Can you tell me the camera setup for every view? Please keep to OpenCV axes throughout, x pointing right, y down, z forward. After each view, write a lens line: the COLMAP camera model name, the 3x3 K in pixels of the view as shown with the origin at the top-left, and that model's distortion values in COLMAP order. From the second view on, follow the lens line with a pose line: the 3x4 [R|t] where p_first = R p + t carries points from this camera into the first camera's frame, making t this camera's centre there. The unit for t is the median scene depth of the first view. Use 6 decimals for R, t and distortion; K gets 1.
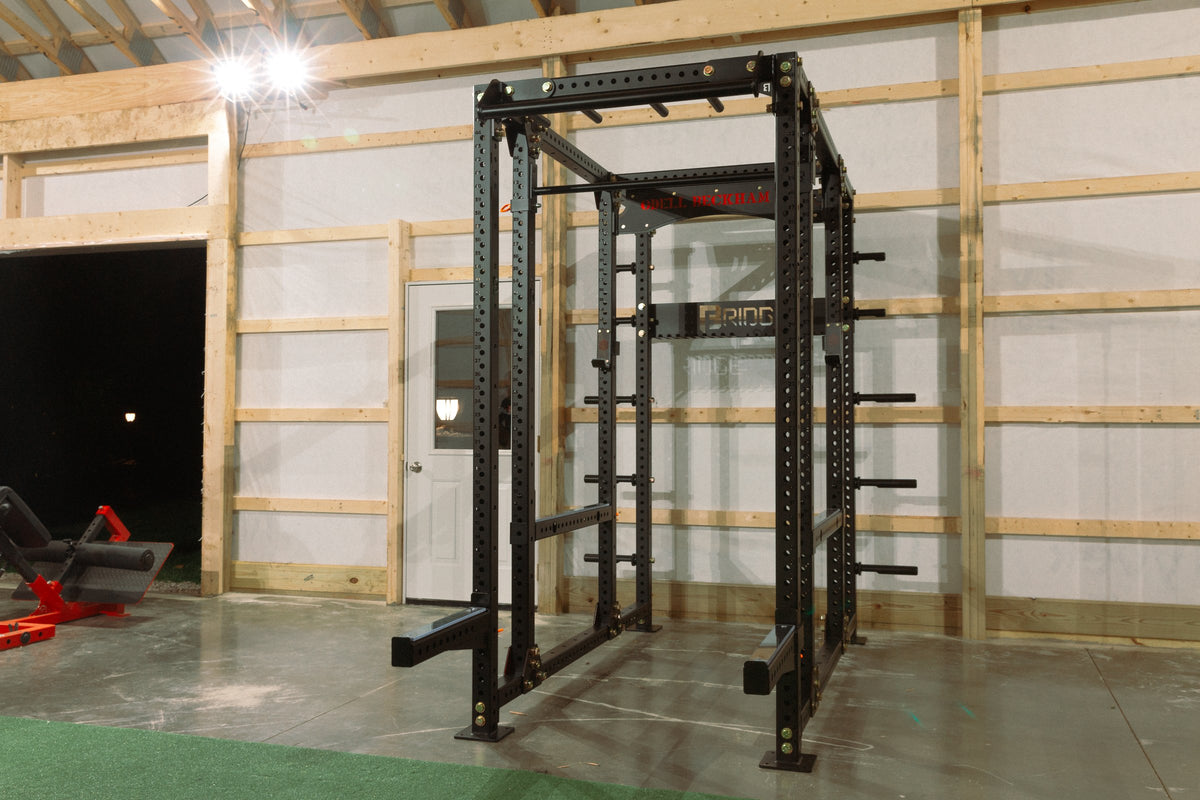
lens RADIAL K [[1118.5, 0, 600.0], [0, 1118.5, 400.0], [0, 0, 1]] dist [0.013339, 0.004380]
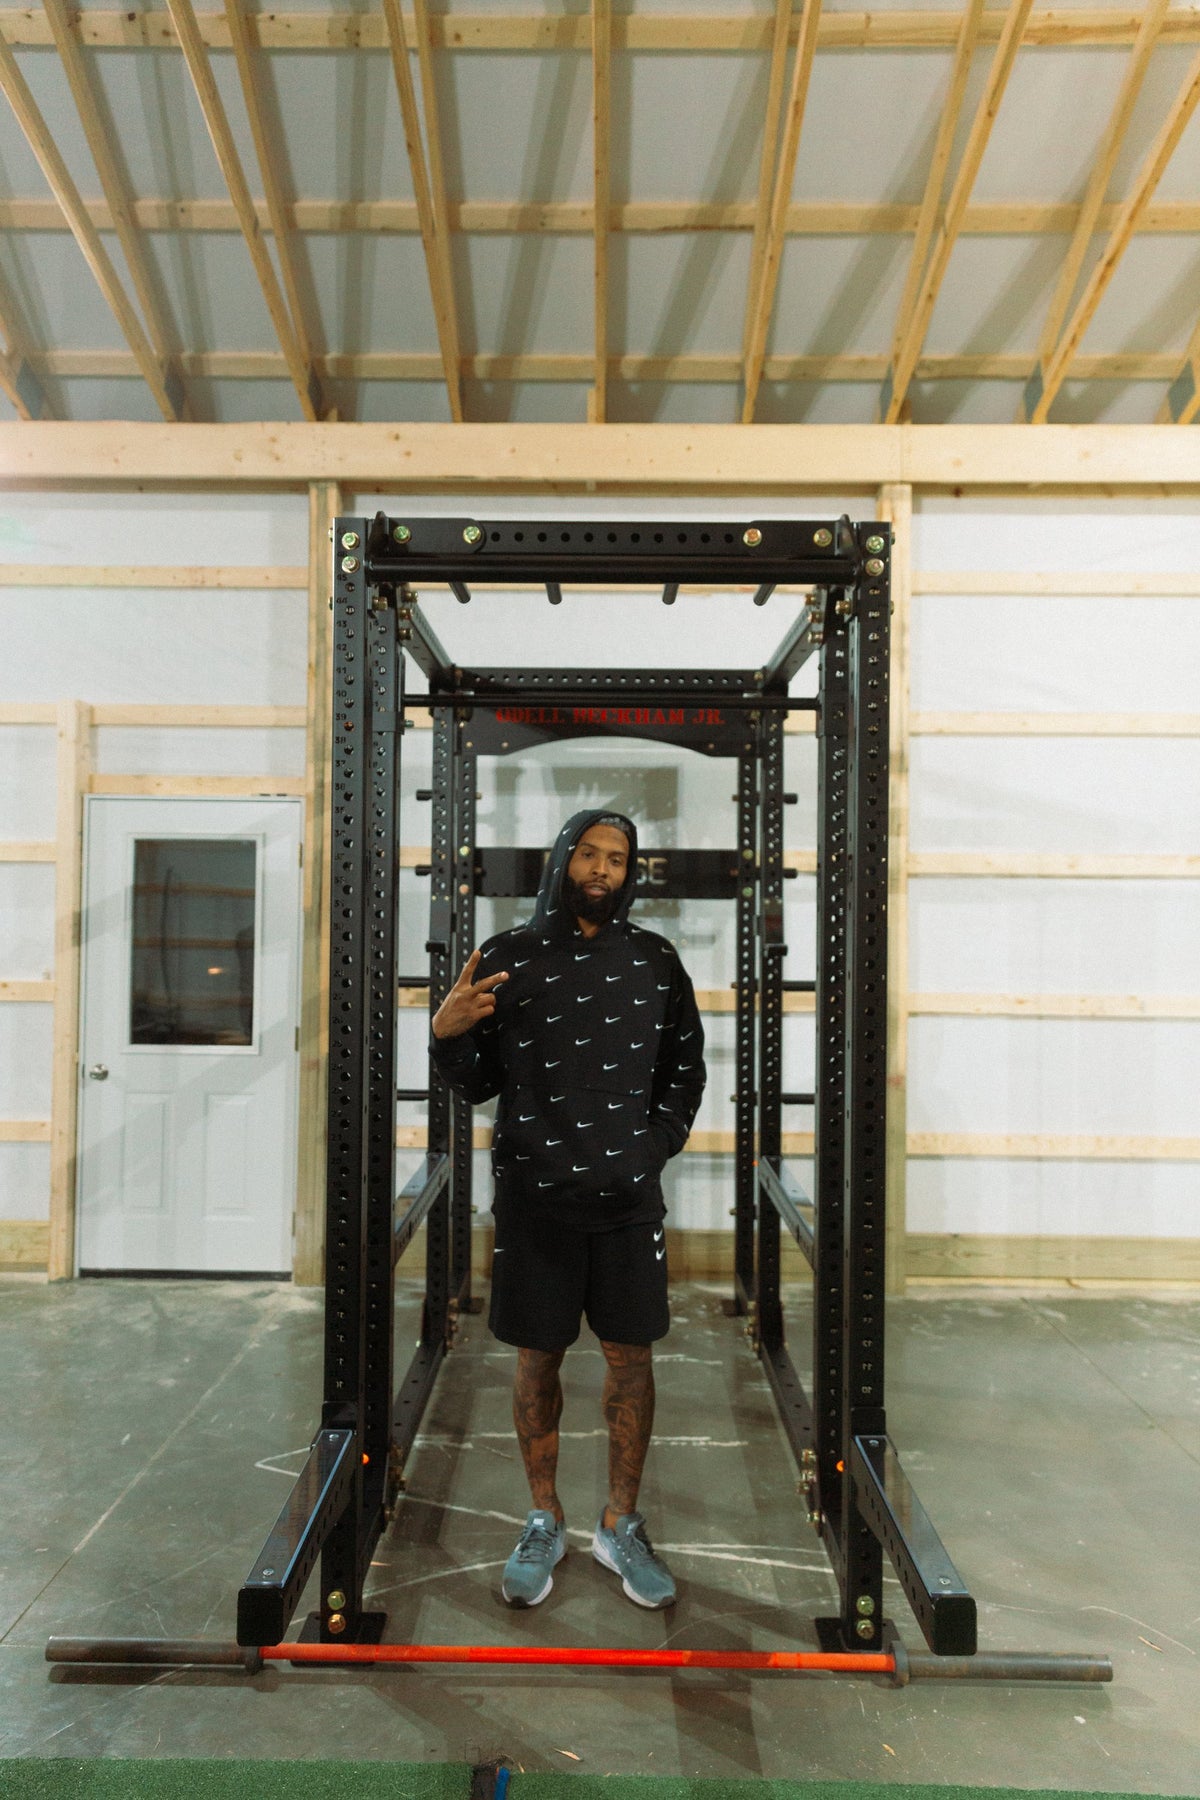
lens RADIAL K [[1219.8, 0, 600.0], [0, 1219.8, 900.0], [0, 0, 1]] dist [0.014784, 0.000069]
pose [[0.951901, 0.012781, 0.306139, -0.109664], [-0.017213, 0.999782, 0.011785, -0.059452], [-0.305922, -0.016488, 0.951914, 0.224991]]
